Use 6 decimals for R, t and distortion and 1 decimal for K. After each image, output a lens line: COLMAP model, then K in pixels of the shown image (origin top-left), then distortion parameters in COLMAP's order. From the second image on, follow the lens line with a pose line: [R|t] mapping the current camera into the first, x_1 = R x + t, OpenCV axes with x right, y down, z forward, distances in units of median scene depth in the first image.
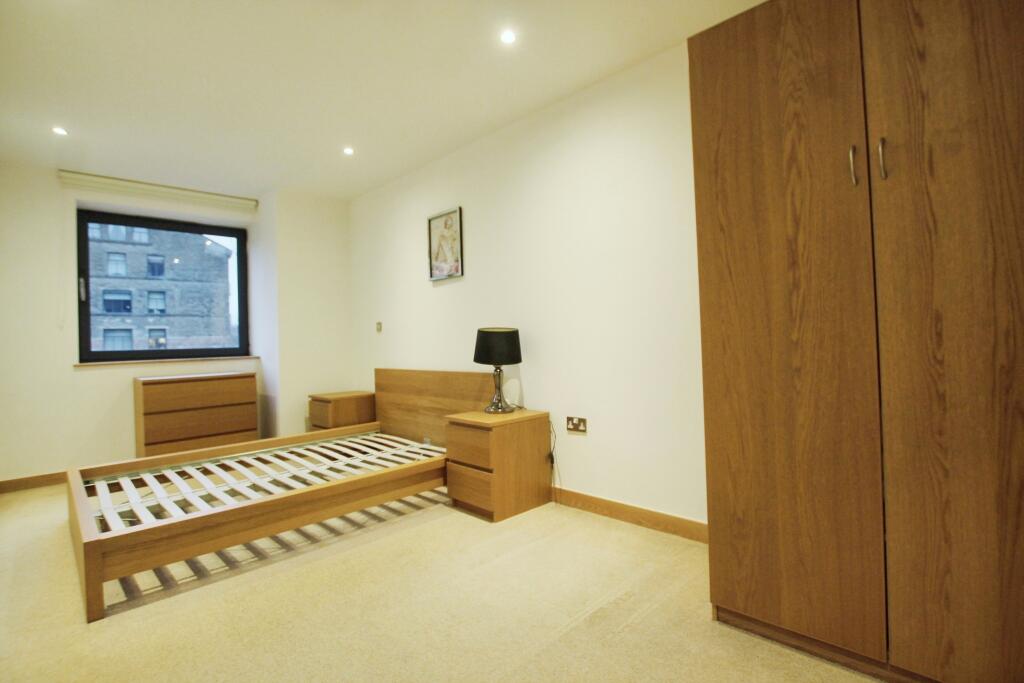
lens RADIAL K [[492.2, 0, 512.0], [0, 492.2, 341.5], [0, 0, 1]] dist [-0.000107, 0.000003]
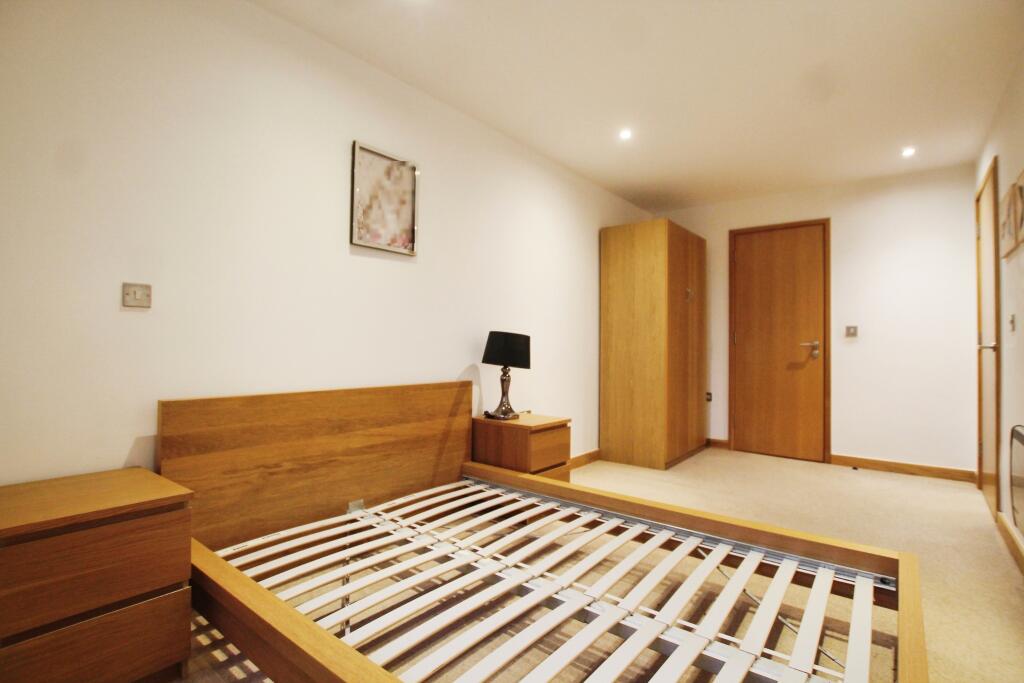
lens RADIAL K [[492.2, 0, 512.0], [0, 492.2, 341.5], [0, 0, 1]] dist [-0.000107, 0.000003]
pose [[-0.119190, 0.038889, 0.992110, -0.827137], [-0.004569, 0.999201, -0.039716, 0.024568], [-0.992861, -0.009267, -0.118917, 0.906269]]
